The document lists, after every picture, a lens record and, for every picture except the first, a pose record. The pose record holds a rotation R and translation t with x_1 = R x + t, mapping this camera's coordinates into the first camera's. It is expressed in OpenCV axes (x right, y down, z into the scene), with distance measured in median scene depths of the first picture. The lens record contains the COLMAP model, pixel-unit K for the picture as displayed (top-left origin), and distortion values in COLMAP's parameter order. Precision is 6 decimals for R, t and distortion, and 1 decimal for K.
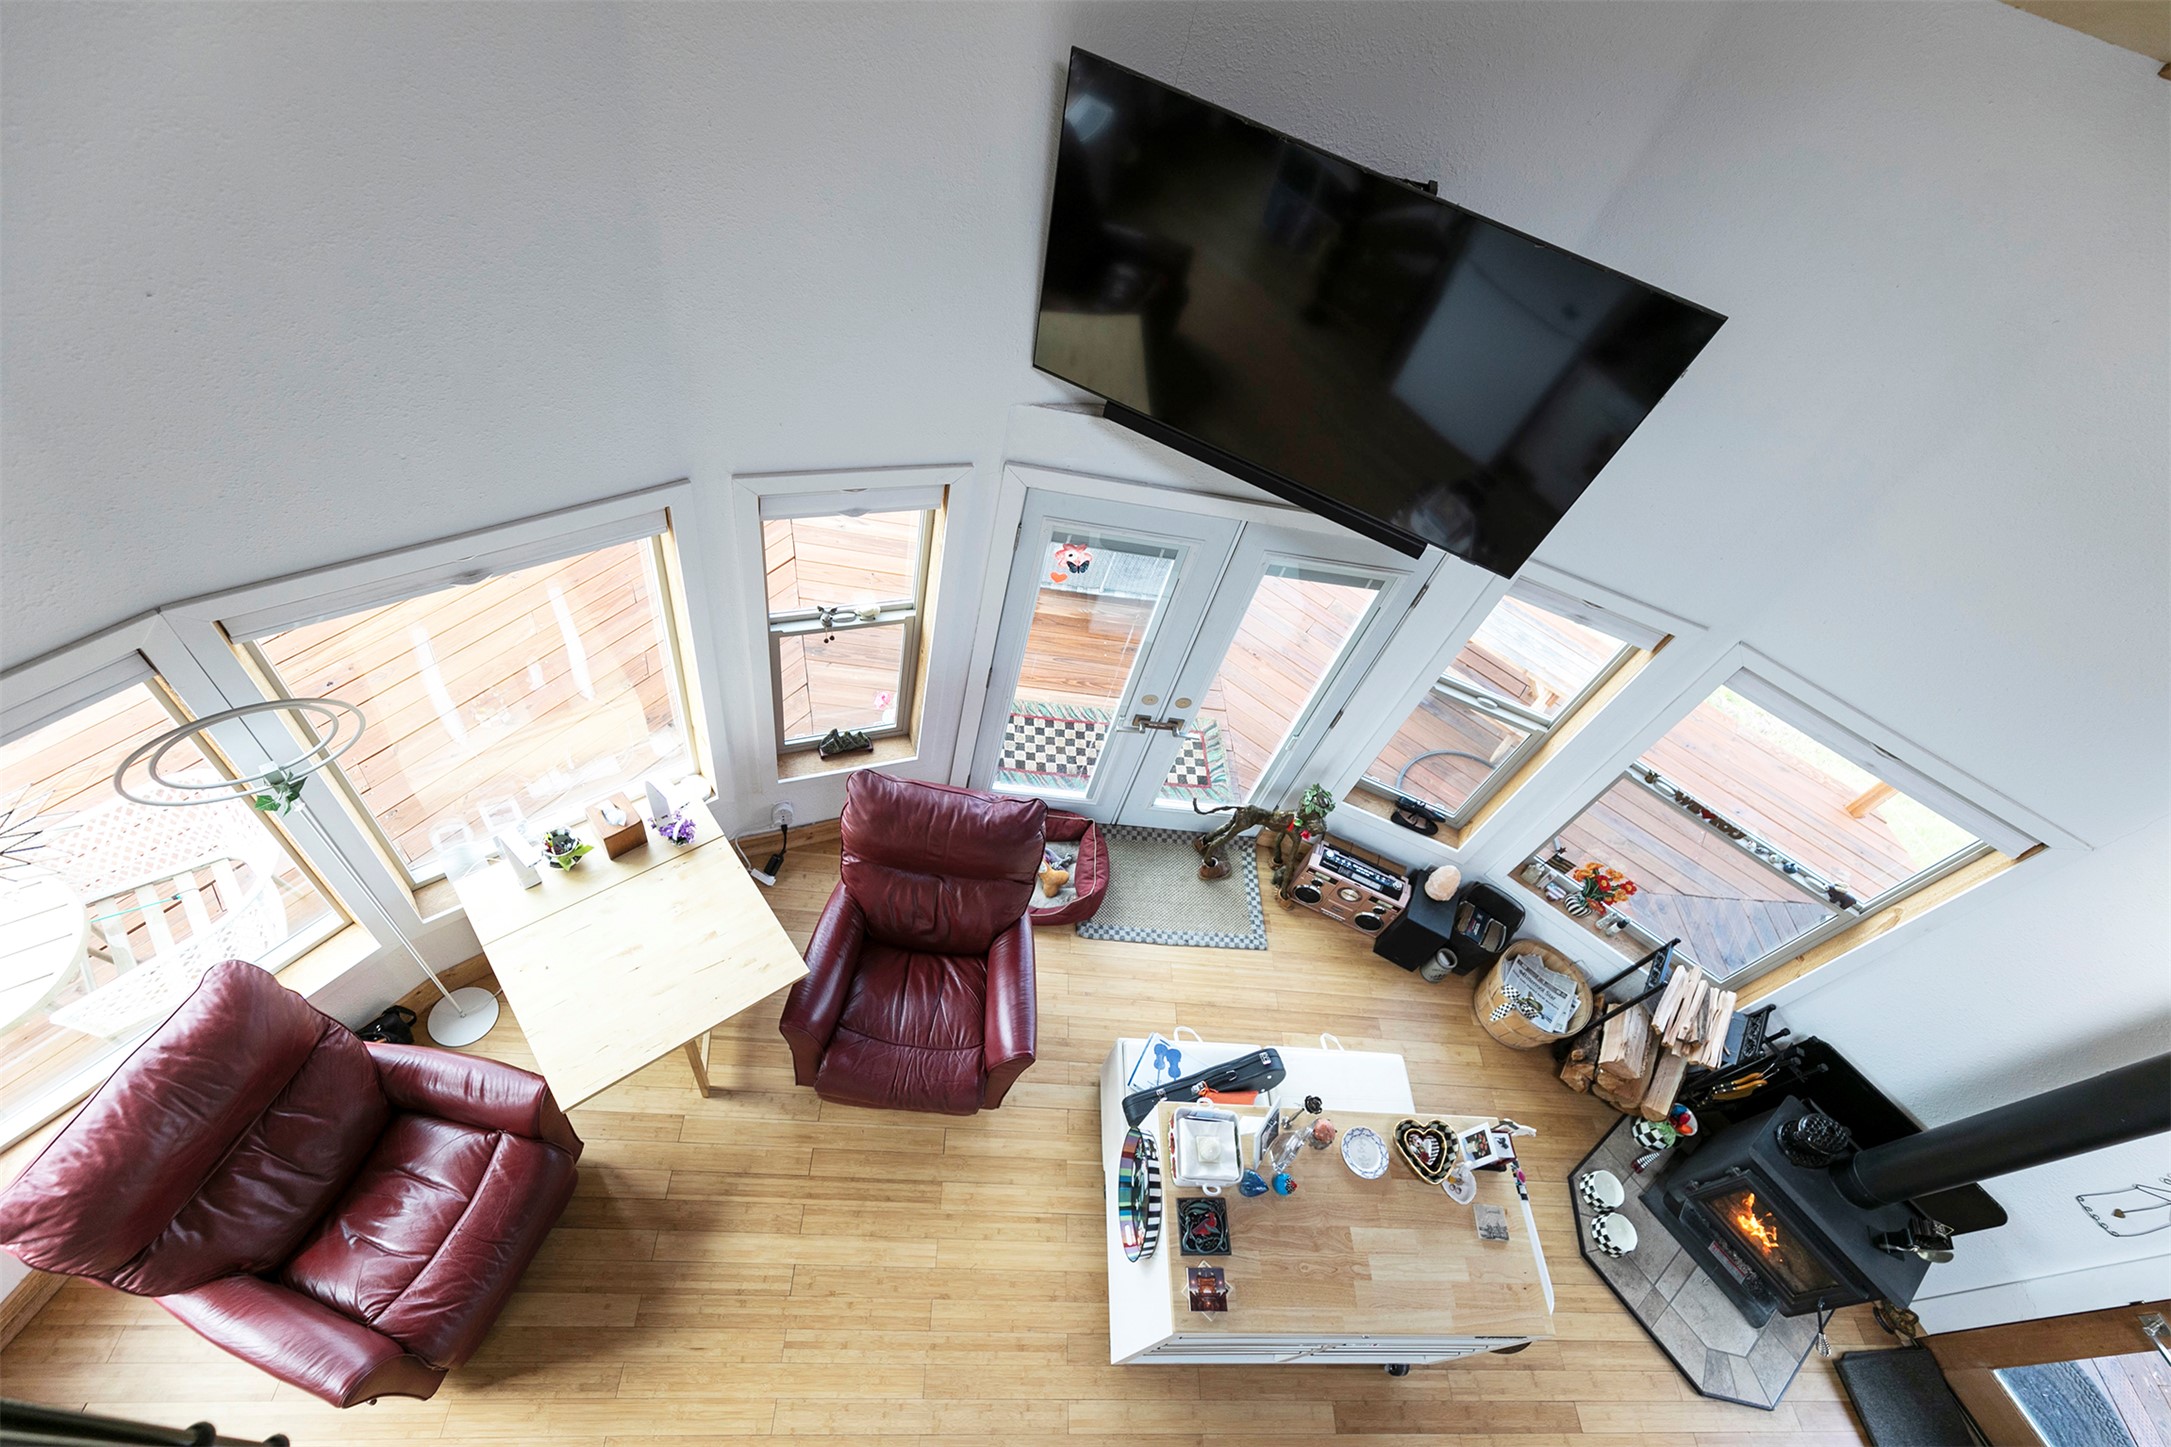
lens RADIAL K [[975.4, 0, 1091.0], [0, 975.4, 718.5], [0, 0, 1]] dist [0.007002, -0.000502]
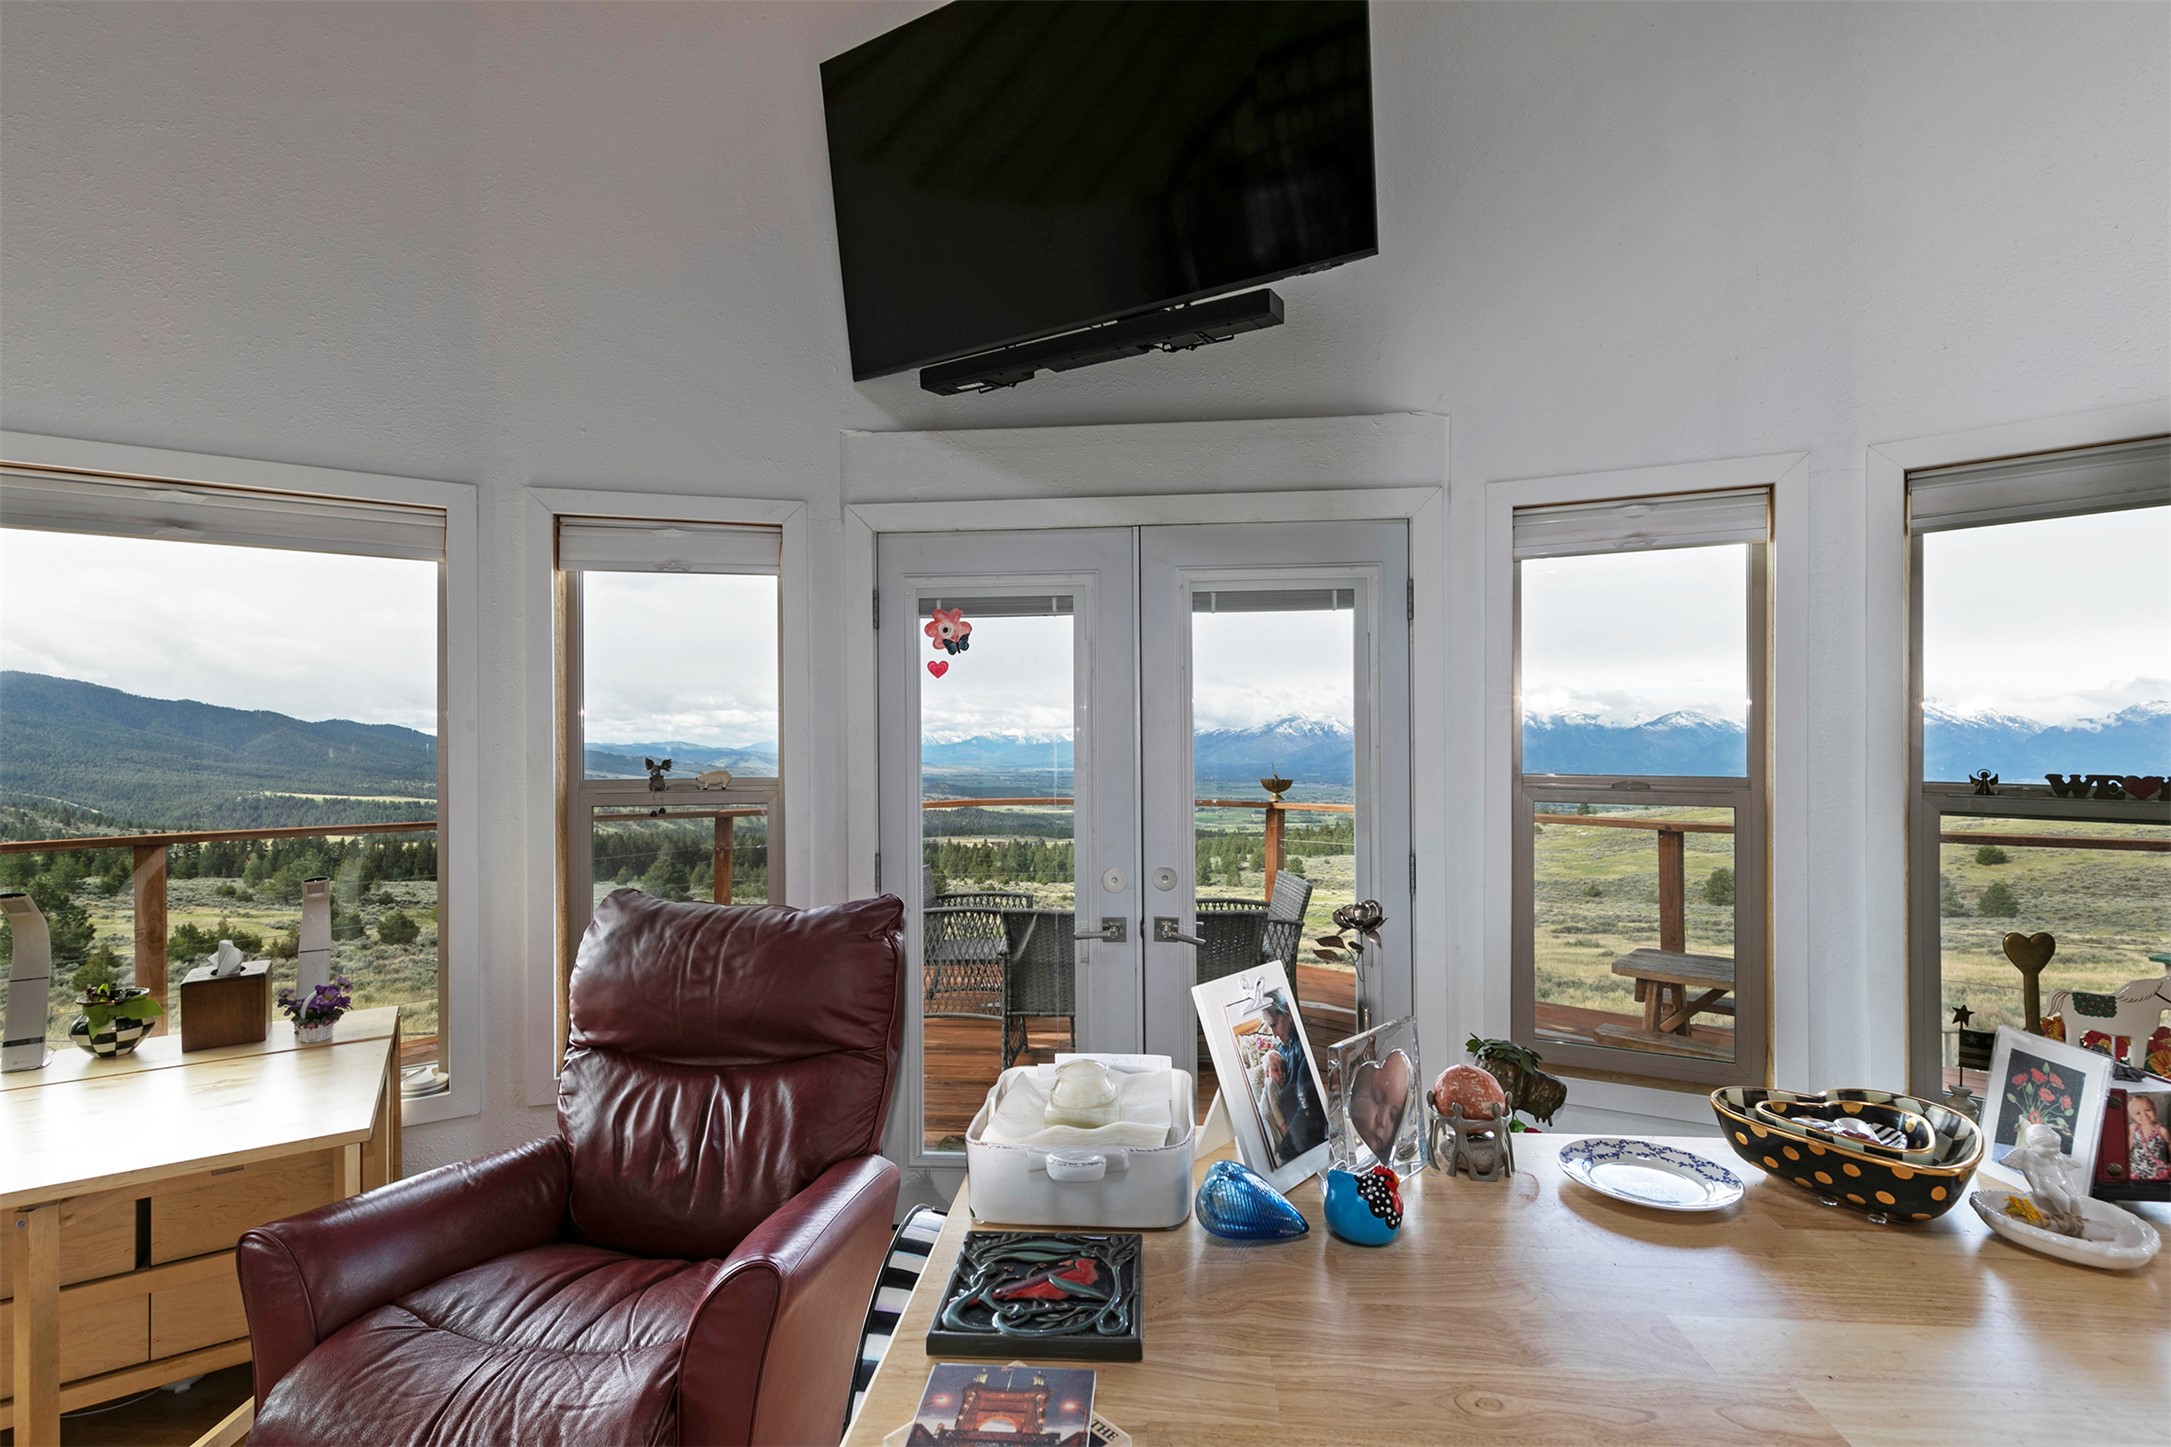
lens RADIAL K [[975.4, 0, 1091.0], [0, 975.4, 718.5], [0, 0, 1]] dist [0.007002, -0.000502]
pose [[0.972906, -0.213974, -0.087577, 0.168096], [0.055665, 0.584430, -0.809533, 0.594446], [0.224402, 0.782724, 0.580506, 0.690750]]
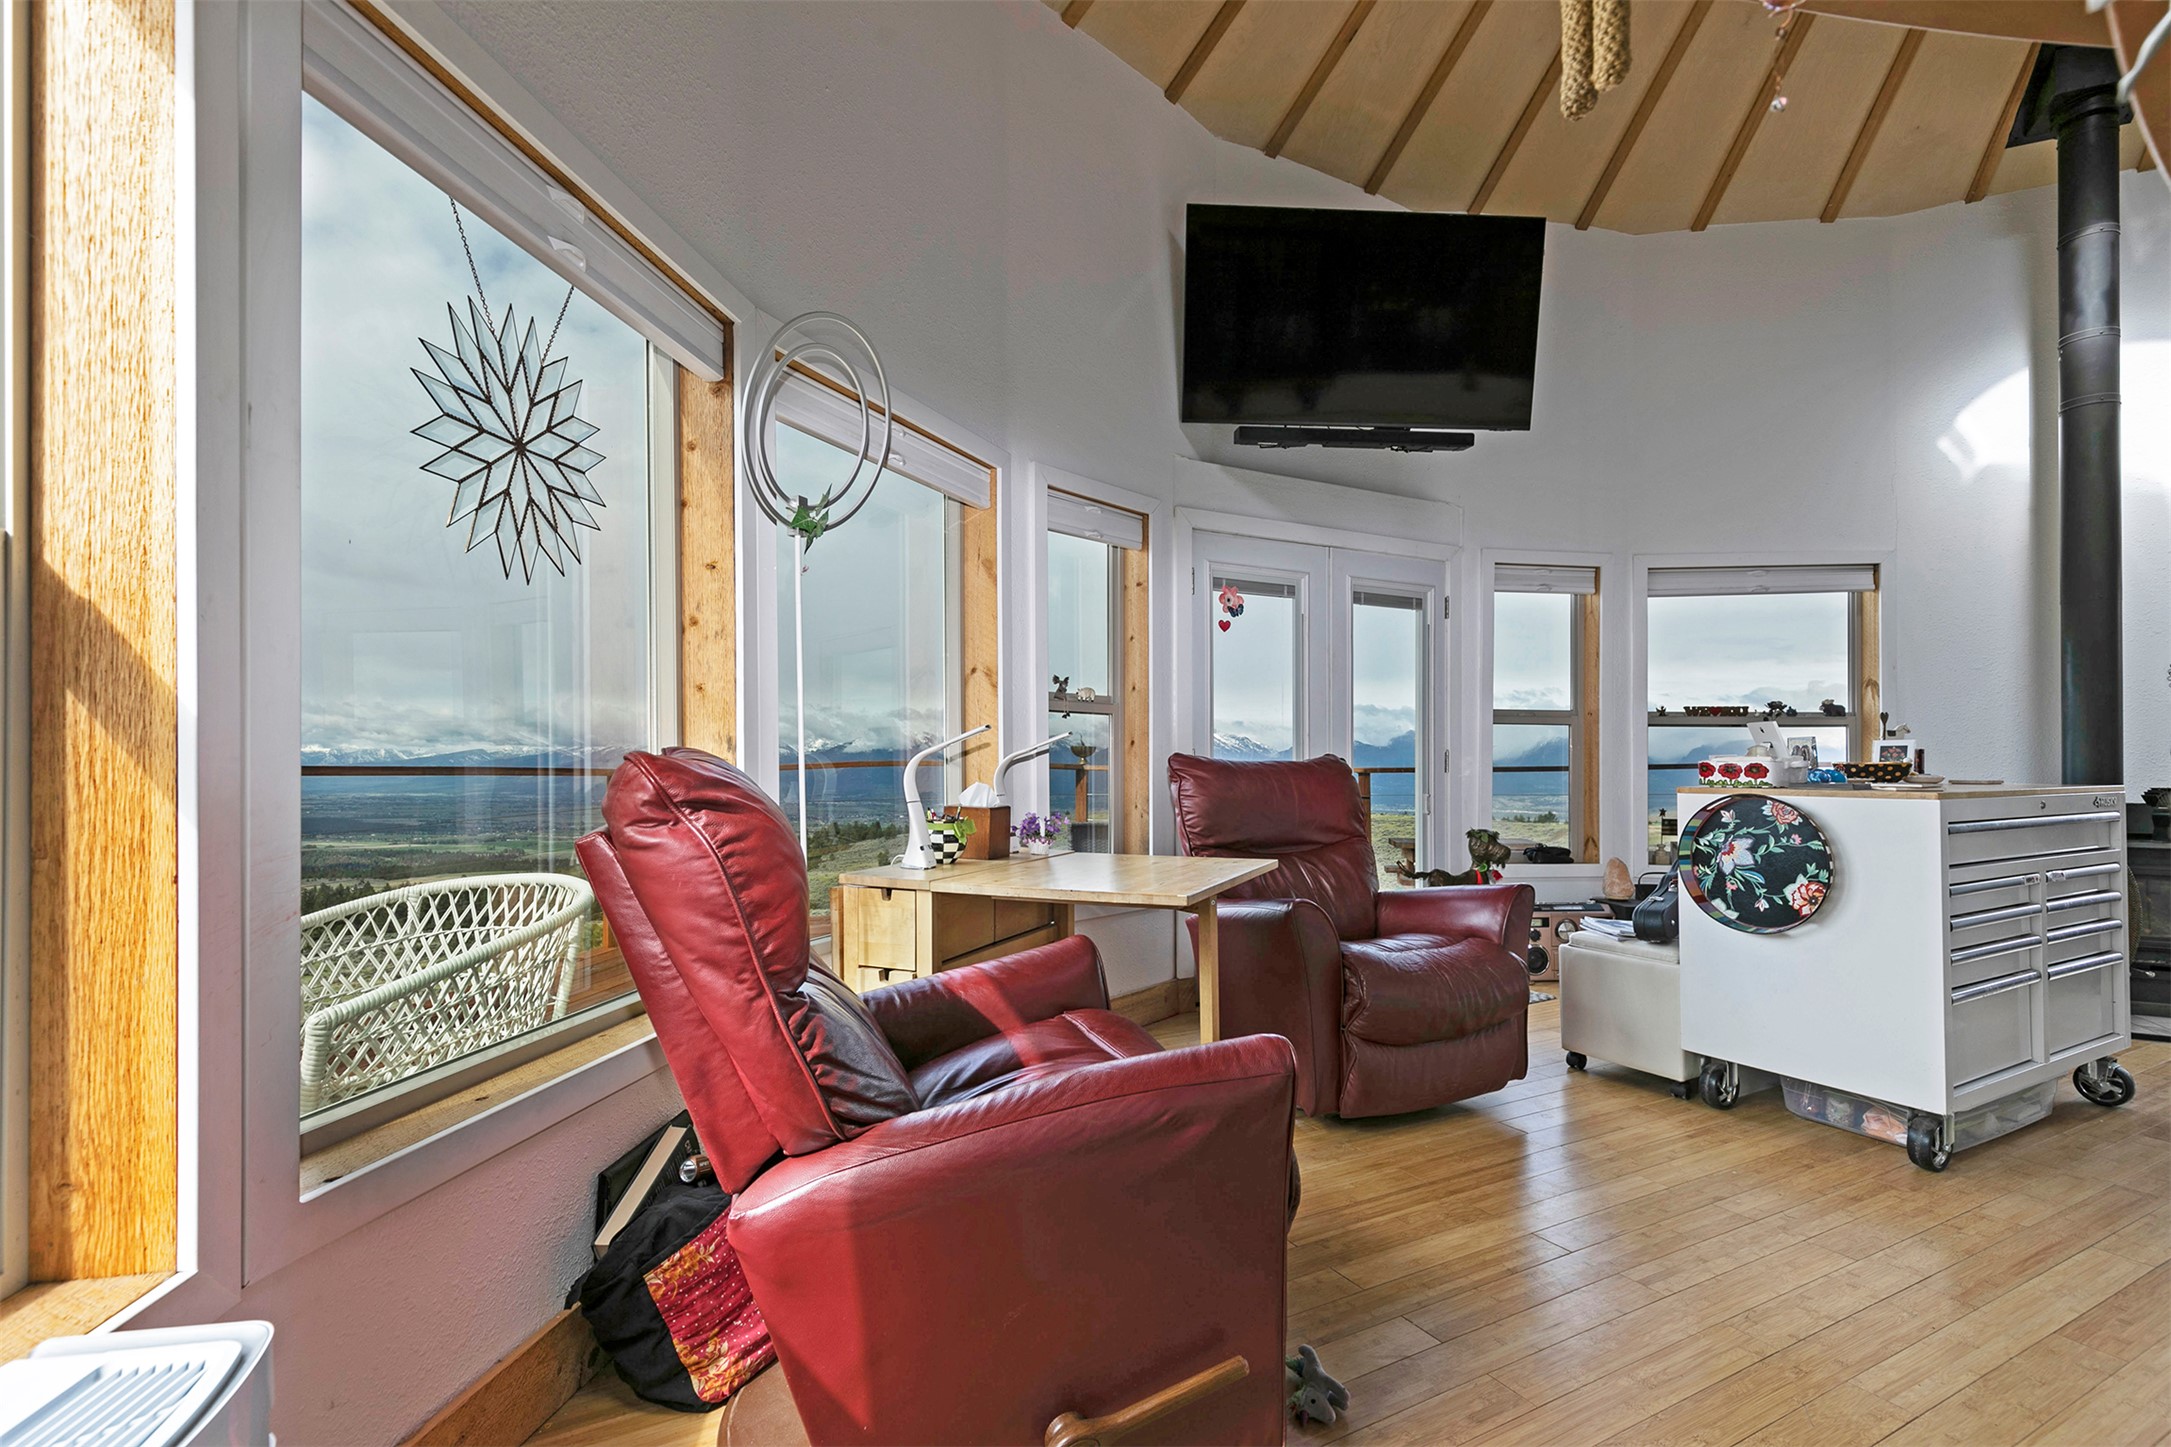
lens RADIAL K [[985.2, 0, 1083.1], [0, 985.2, 747.8], [0, 0, 1]] dist [0.006044, -0.000913]
pose [[0.868670, -0.198156, 0.454034, -0.854021], [0.474570, 0.595783, -0.647940, 0.718222], [-0.142112, 0.778317, 0.611578, 0.474656]]
